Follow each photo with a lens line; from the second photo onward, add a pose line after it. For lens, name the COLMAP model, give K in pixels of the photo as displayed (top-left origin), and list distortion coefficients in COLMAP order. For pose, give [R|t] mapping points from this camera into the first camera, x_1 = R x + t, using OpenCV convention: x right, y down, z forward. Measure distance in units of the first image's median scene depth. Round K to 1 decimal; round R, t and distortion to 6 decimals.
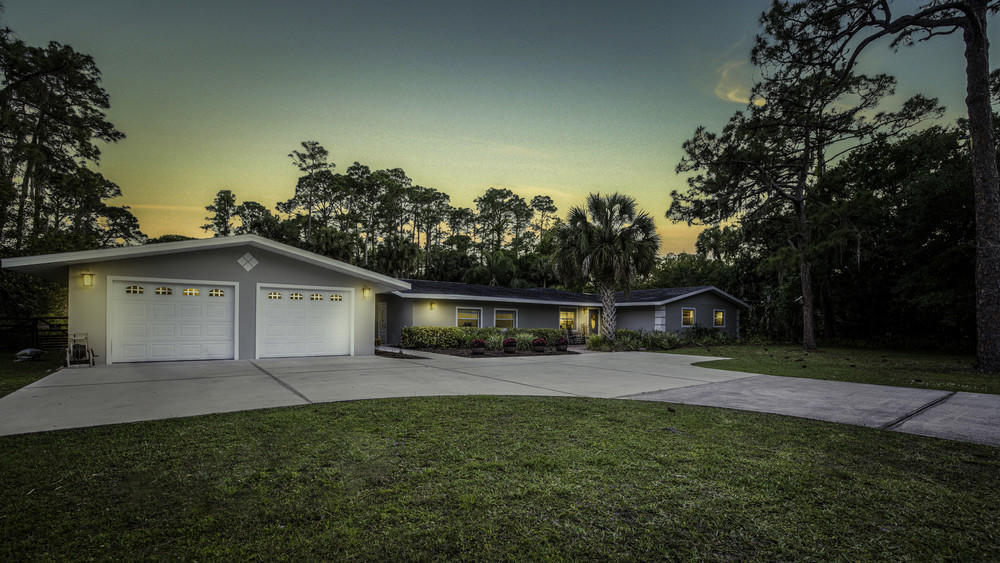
lens RADIAL K [[442.4, 0, 500.6], [0, 442.4, 323.8], [0, 0, 1]] dist [-0.019948, 0.000455]
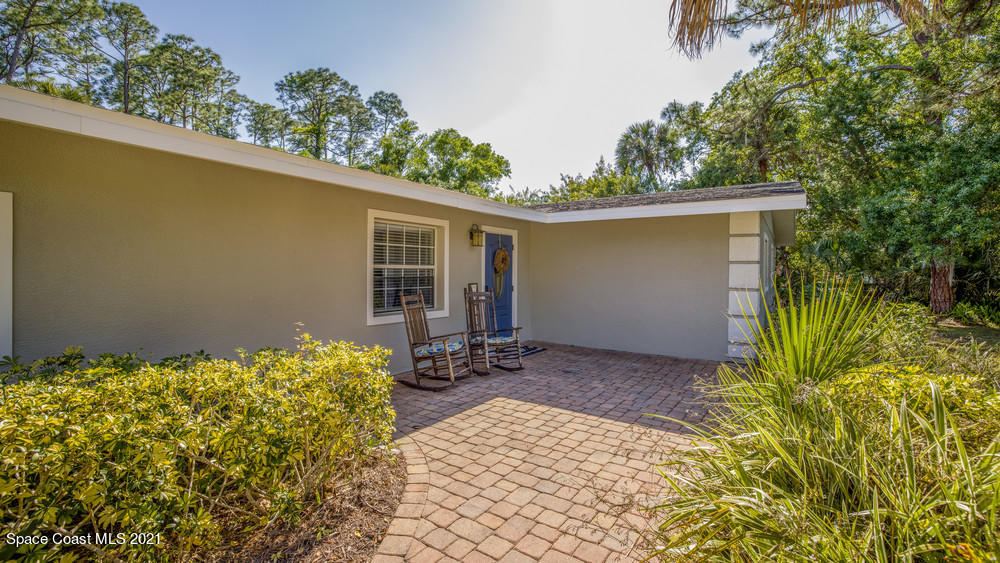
lens RADIAL K [[442.4, 0, 494.6], [0, 442.4, 272.0], [0, 0, 1]] dist [-0.019948, 0.000455]
pose [[0.951406, -0.001563, 0.307936, 0.112153], [0.000331, 0.999992, 0.004052, -0.009718], [-0.307940, -0.003753, 0.951398, 0.714507]]
